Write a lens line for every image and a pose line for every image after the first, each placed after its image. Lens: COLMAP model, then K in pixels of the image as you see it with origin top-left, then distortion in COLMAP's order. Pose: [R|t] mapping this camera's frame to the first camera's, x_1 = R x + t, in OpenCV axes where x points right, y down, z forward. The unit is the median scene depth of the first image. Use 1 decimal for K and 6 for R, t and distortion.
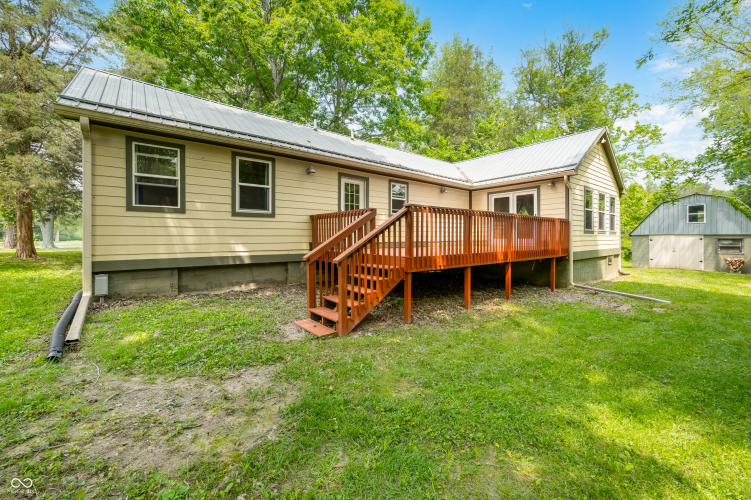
lens RADIAL K [[298.2, 0, 377.6], [0, 298.2, 241.3], [0, 0, 1]] dist [-0.001803, -0.000108]
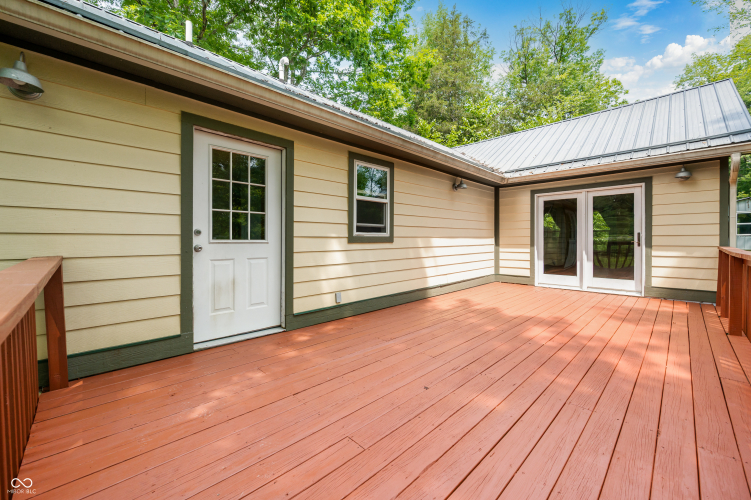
lens RADIAL K [[298.2, 0, 377.6], [0, 298.2, 241.3], [0, 0, 1]] dist [-0.001803, -0.000108]
pose [[0.995461, 0.000623, 0.095168, 0.031688], [-0.000338, 0.999995, -0.003017, -0.067882], [-0.095170, 0.002971, 0.995457, 0.481770]]
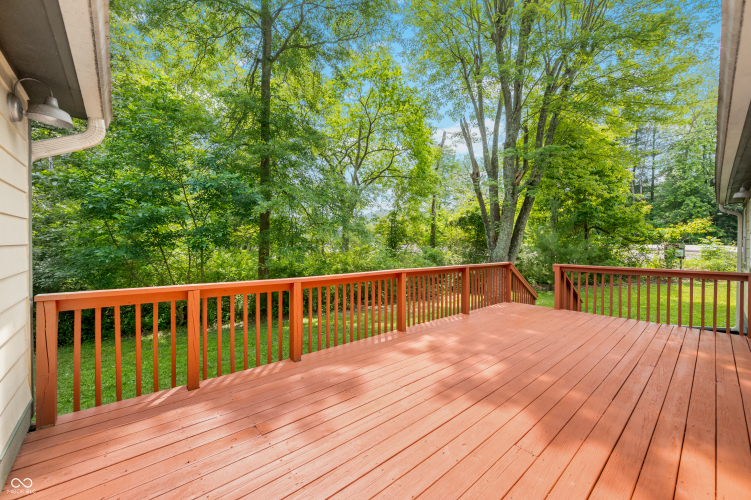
lens RADIAL K [[298.2, 0, 377.6], [0, 298.2, 241.3], [0, 0, 1]] dist [-0.001803, -0.000108]
pose [[-0.998918, -0.005936, -0.046120, 0.330135], [-0.006187, 0.999967, 0.005291, -0.097021], [0.046087, 0.005571, -0.998922, 1.022027]]
